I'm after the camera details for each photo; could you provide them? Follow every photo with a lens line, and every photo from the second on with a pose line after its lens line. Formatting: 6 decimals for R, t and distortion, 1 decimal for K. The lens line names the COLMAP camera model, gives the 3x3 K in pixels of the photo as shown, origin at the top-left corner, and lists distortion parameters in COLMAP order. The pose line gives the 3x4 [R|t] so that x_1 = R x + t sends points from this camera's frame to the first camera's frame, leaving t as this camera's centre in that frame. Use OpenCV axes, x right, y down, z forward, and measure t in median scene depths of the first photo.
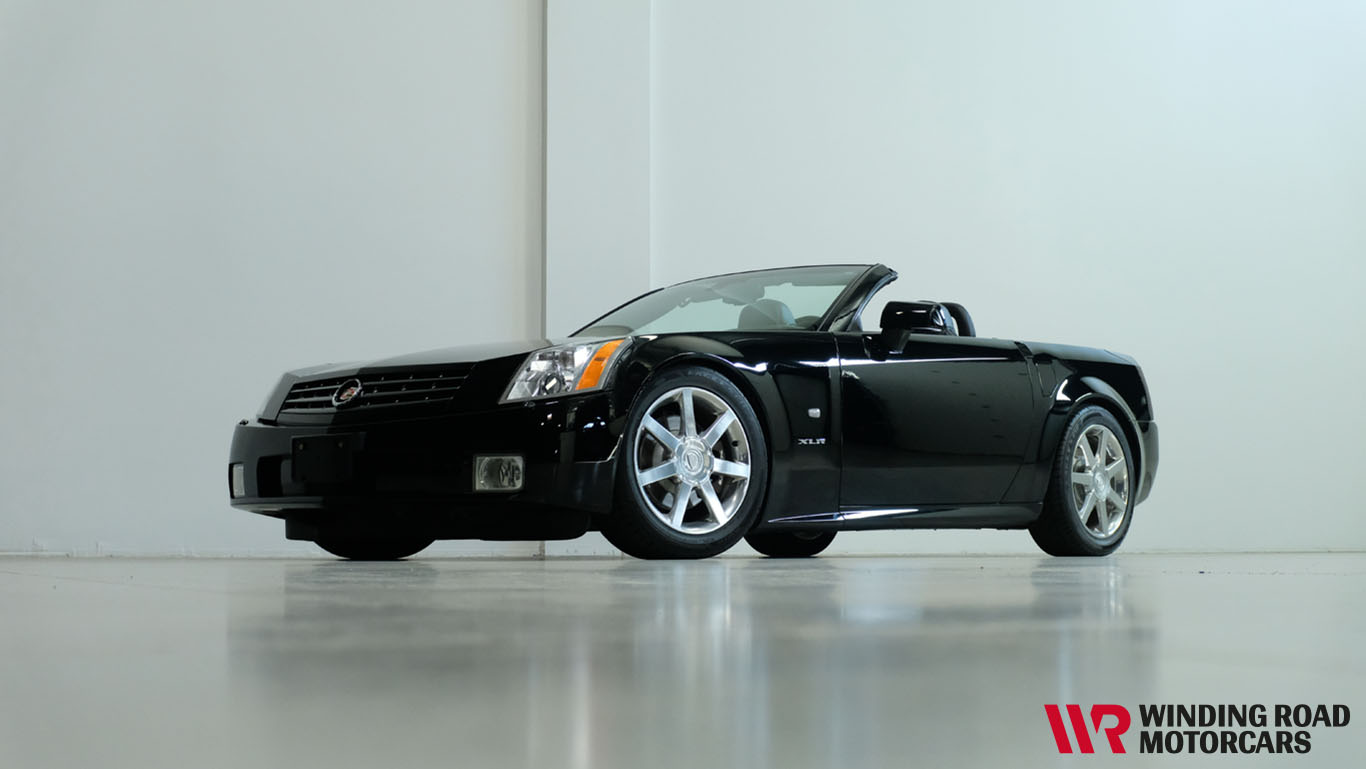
lens RADIAL K [[2089.0, 0, 683.0], [0, 2089.0, 384.5], [0, 0, 1]] dist [0.041119, -0.683026]
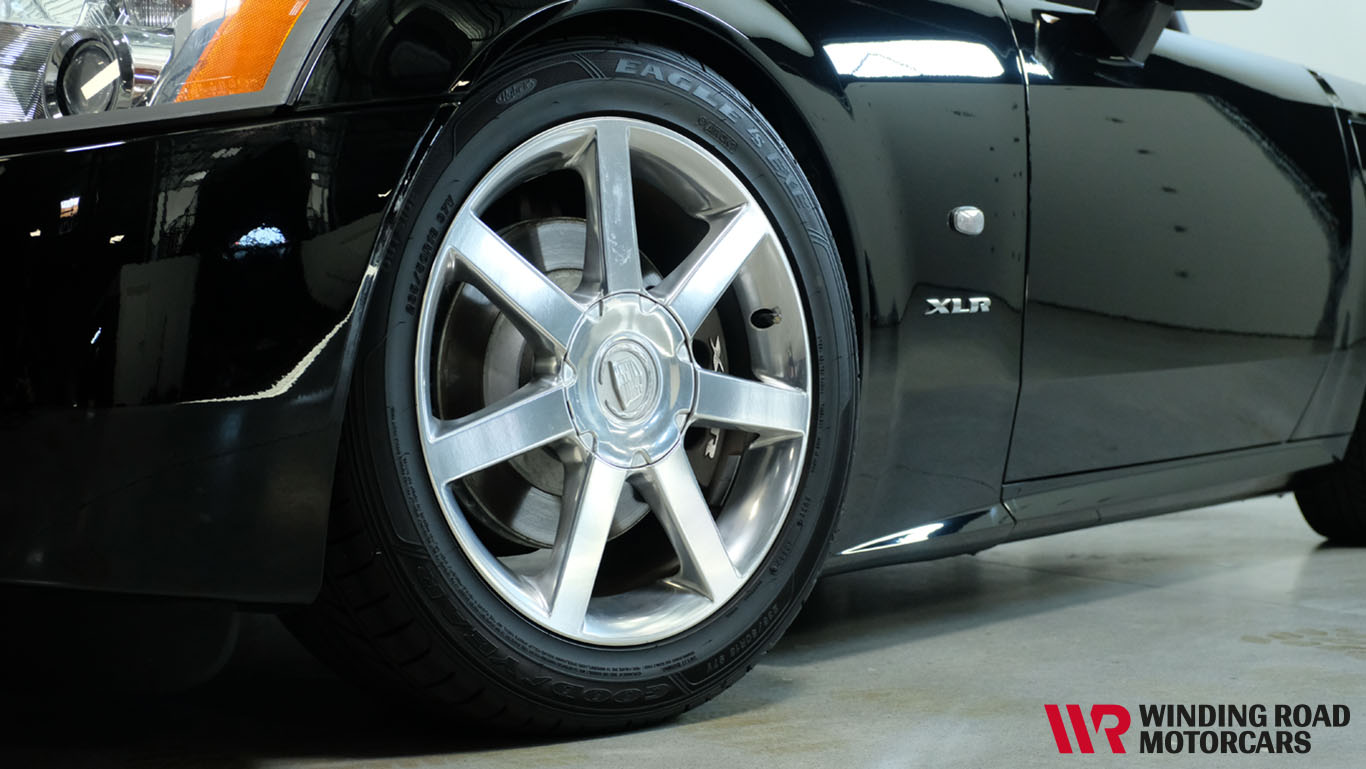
lens RADIAL K [[2089.0, 0, 683.0], [0, 2089.0, 384.5], [0, 0, 1]] dist [0.041119, -0.683026]
pose [[0.995474, 0.017964, 0.093321, -0.013904], [-0.026612, 0.995379, 0.092268, 0.010674], [-0.091233, -0.094334, 0.991351, 0.711533]]
